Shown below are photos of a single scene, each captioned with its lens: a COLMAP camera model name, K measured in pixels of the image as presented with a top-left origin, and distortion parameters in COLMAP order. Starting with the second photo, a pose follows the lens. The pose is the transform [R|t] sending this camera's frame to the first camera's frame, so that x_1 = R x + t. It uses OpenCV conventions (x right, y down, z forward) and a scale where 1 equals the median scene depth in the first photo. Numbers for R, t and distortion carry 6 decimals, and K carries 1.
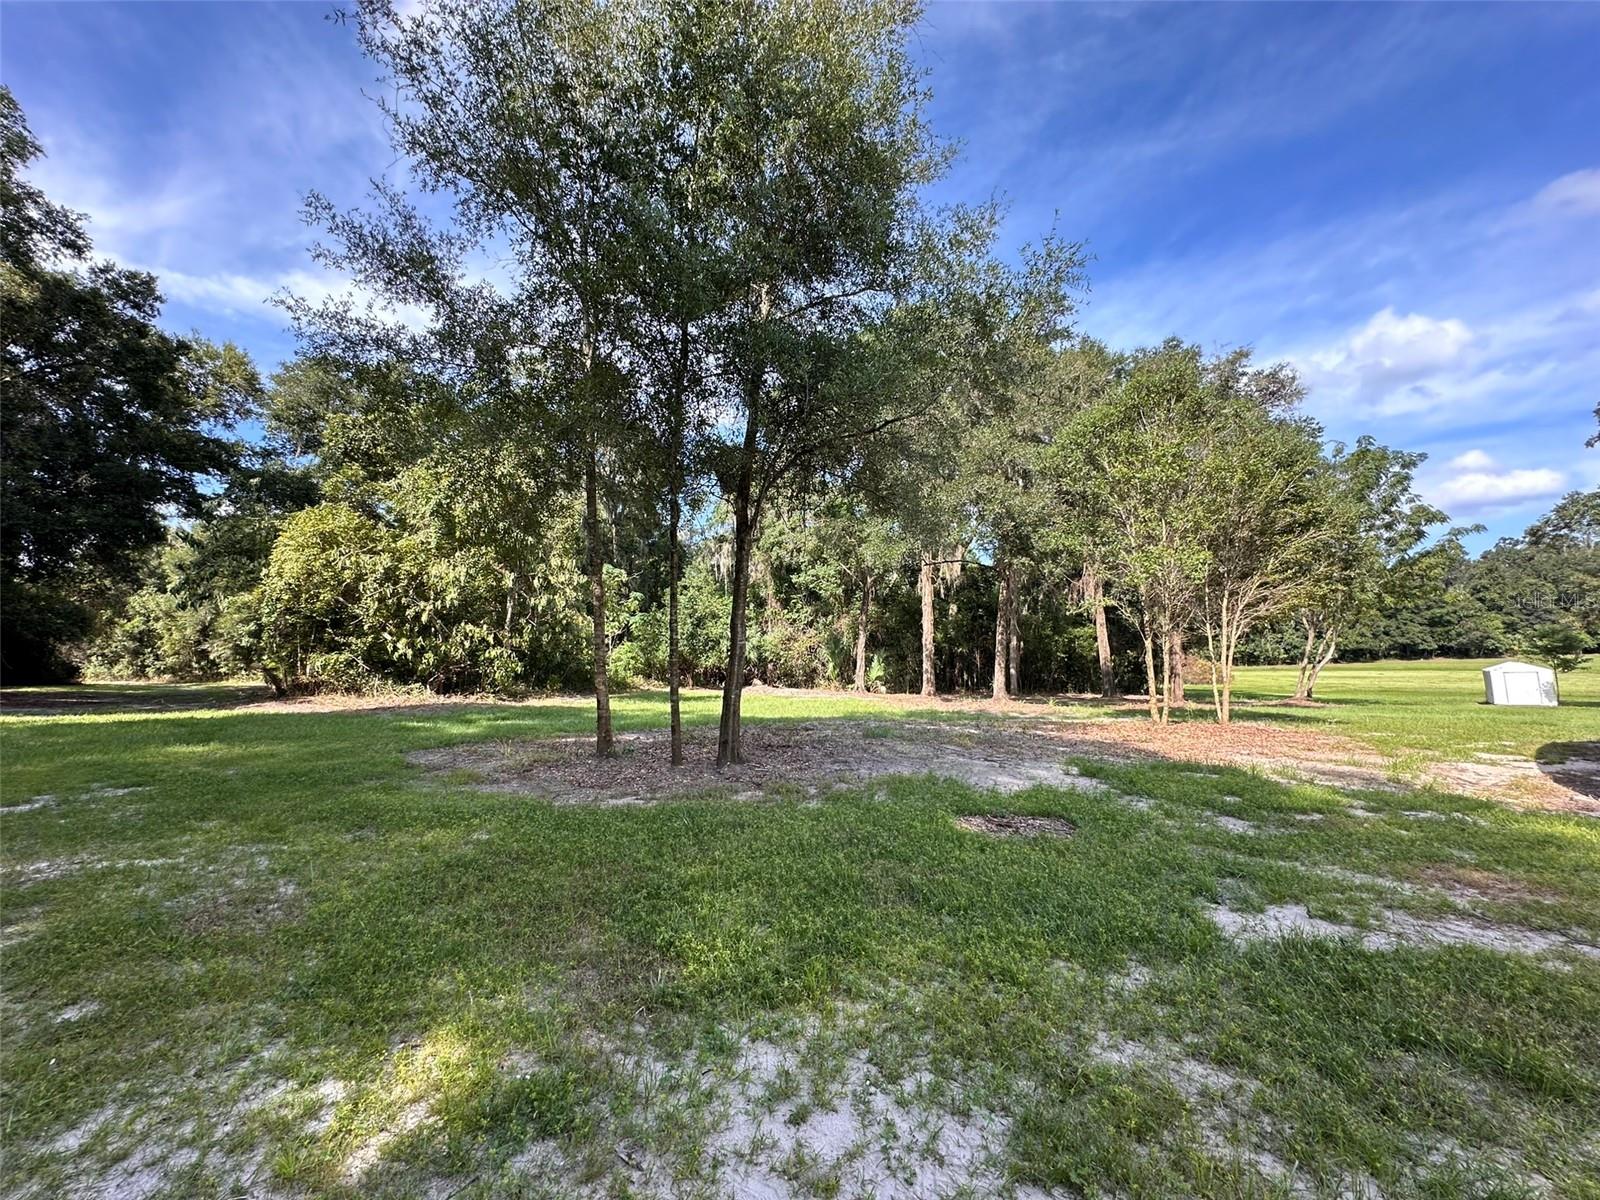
lens RADIAL K [[639.5, 0, 801.0], [0, 639.5, 598.4], [0, 0, 1]] dist [-0.002227, 0.000330]
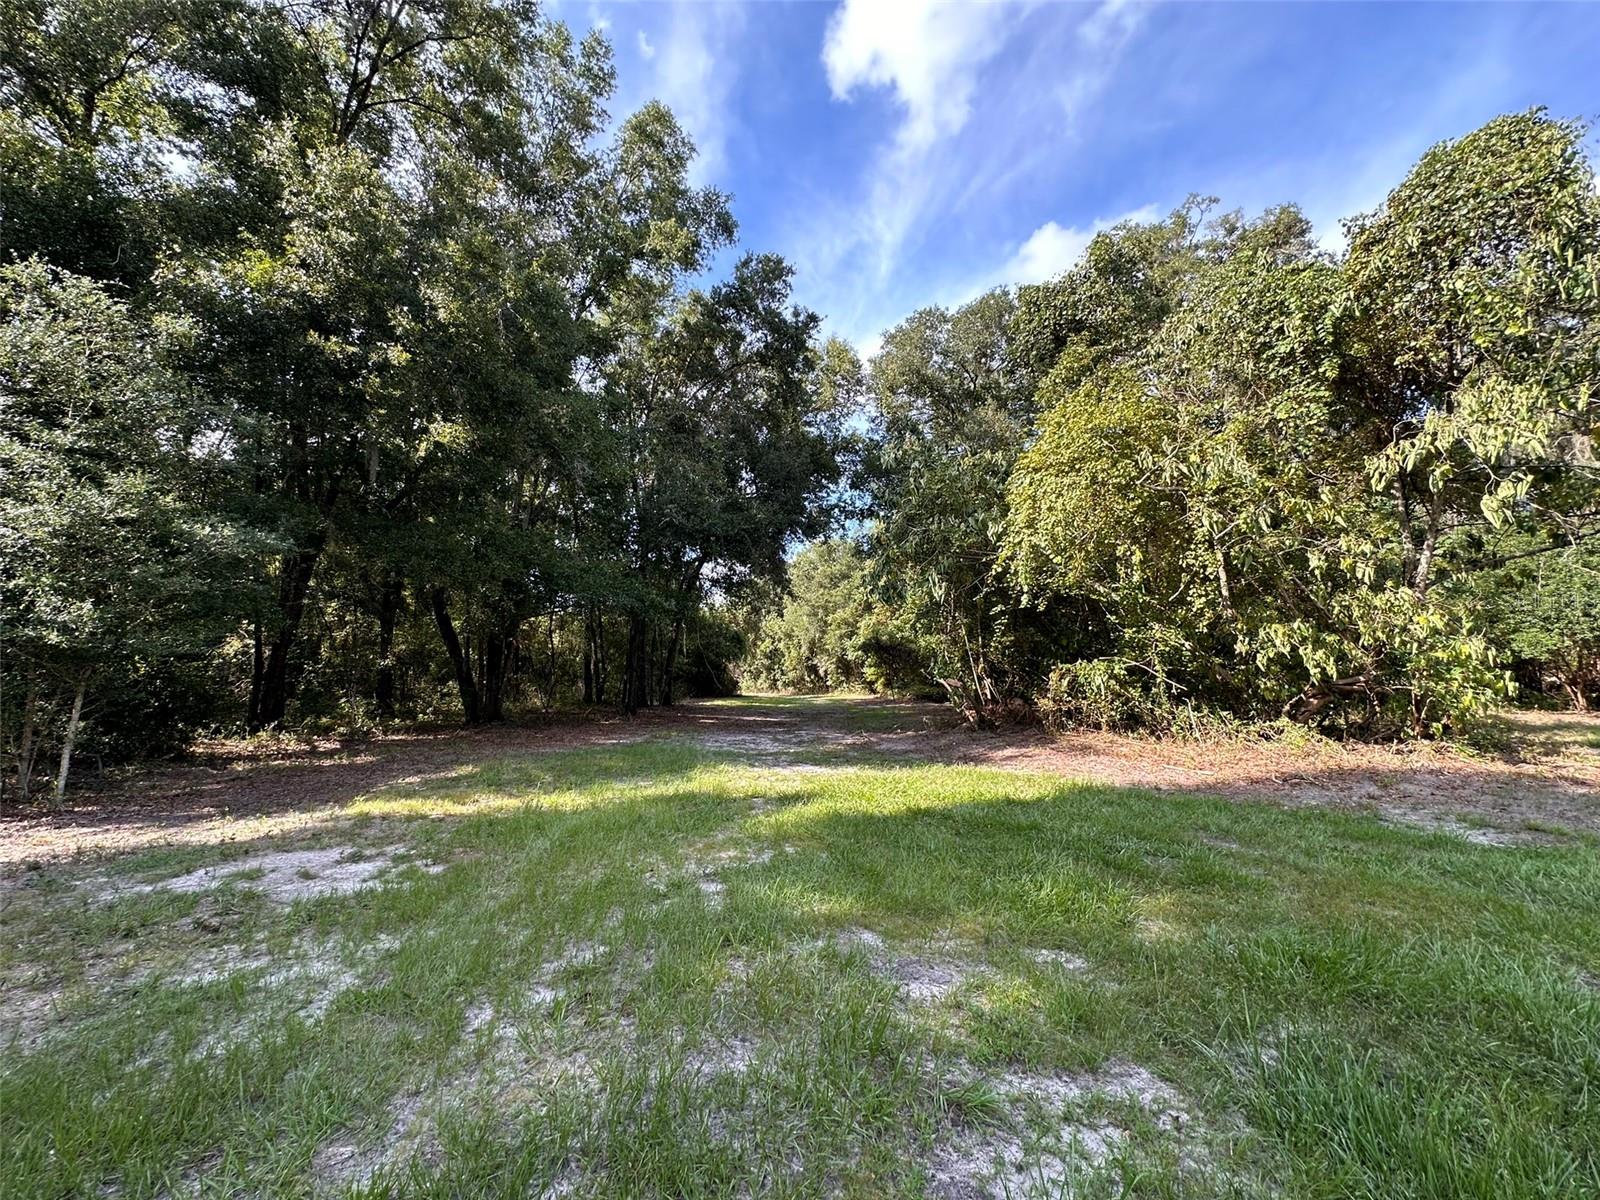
lens RADIAL K [[639.5, 0, 801.0], [0, 639.5, 598.4], [0, 0, 1]] dist [-0.002227, 0.000330]
pose [[0.746923, -0.092555, -0.658437, -0.209710], [0.084330, 0.995454, -0.044266, 0.012834], [0.659541, -0.022463, 0.751333, 0.154116]]
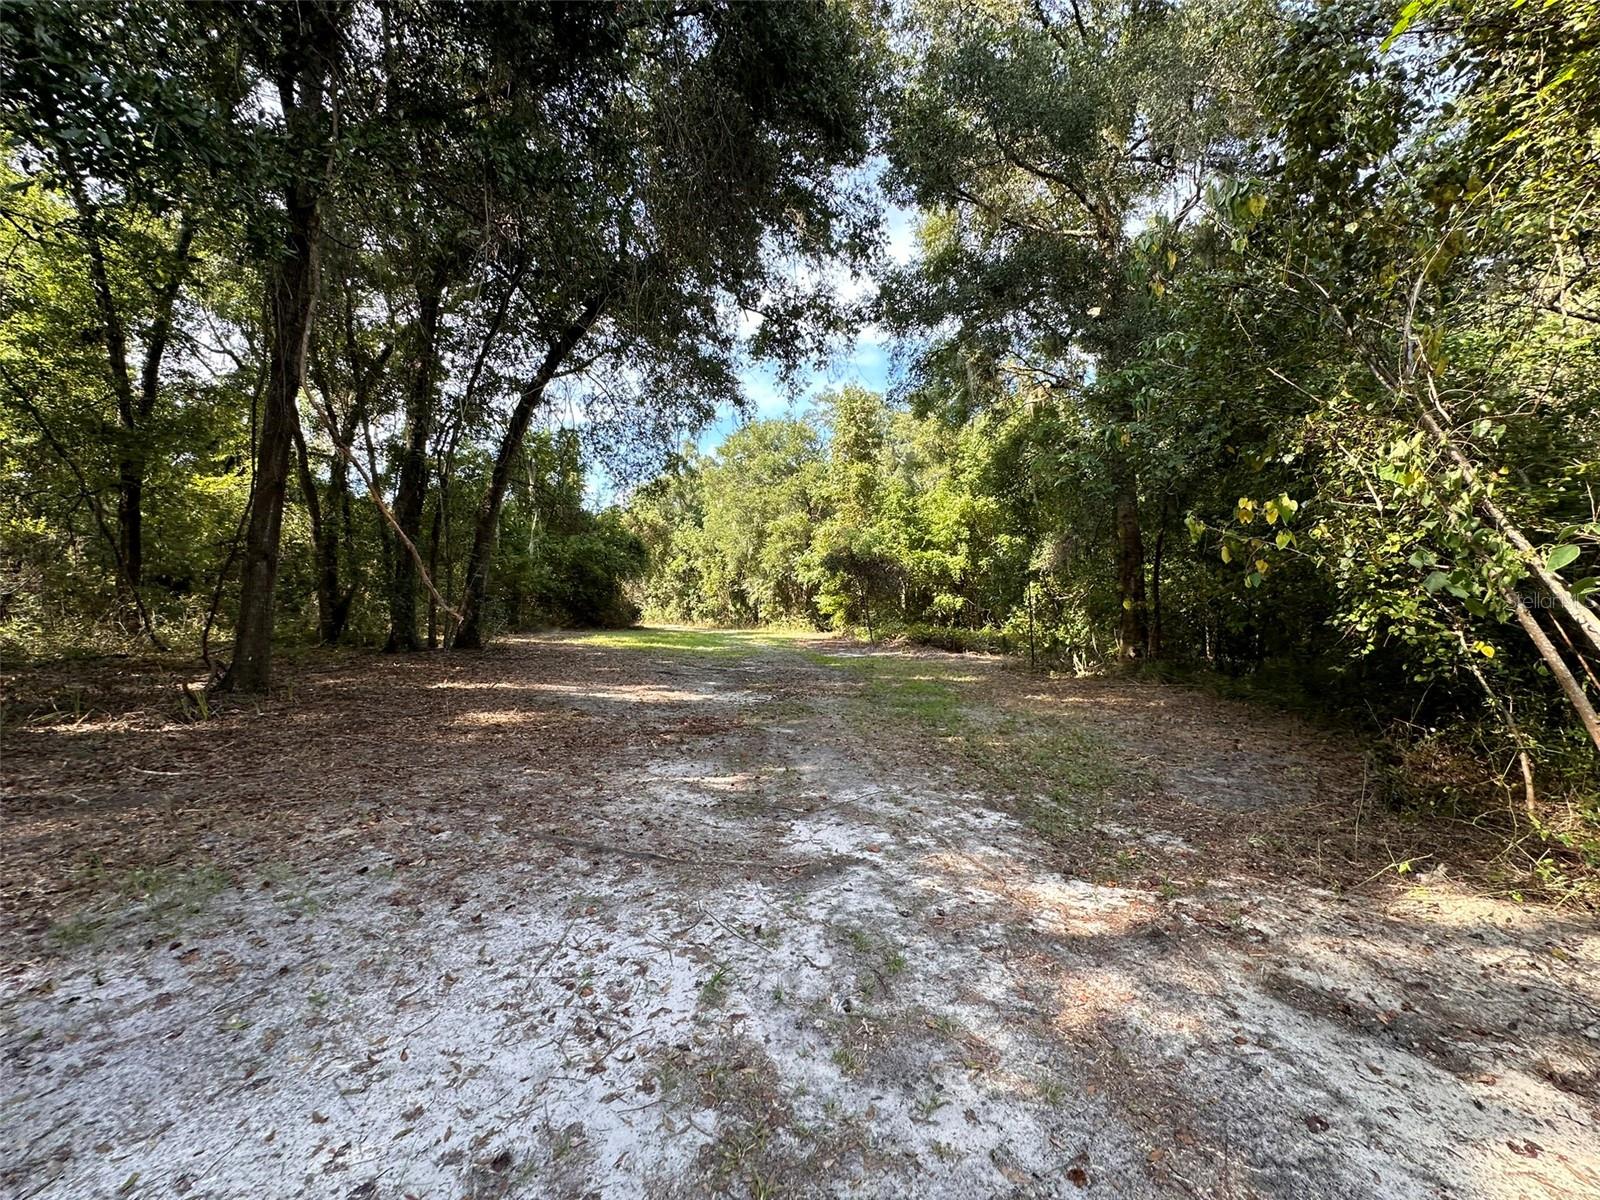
lens RADIAL K [[639.5, 0, 801.0], [0, 639.5, 598.4], [0, 0, 1]] dist [-0.002227, 0.000330]
pose [[0.830166, 0.005852, -0.557486, -0.401483], [0.039764, 0.996777, 0.069676, 0.035557], [0.556097, -0.080011, 0.827257, 0.347377]]
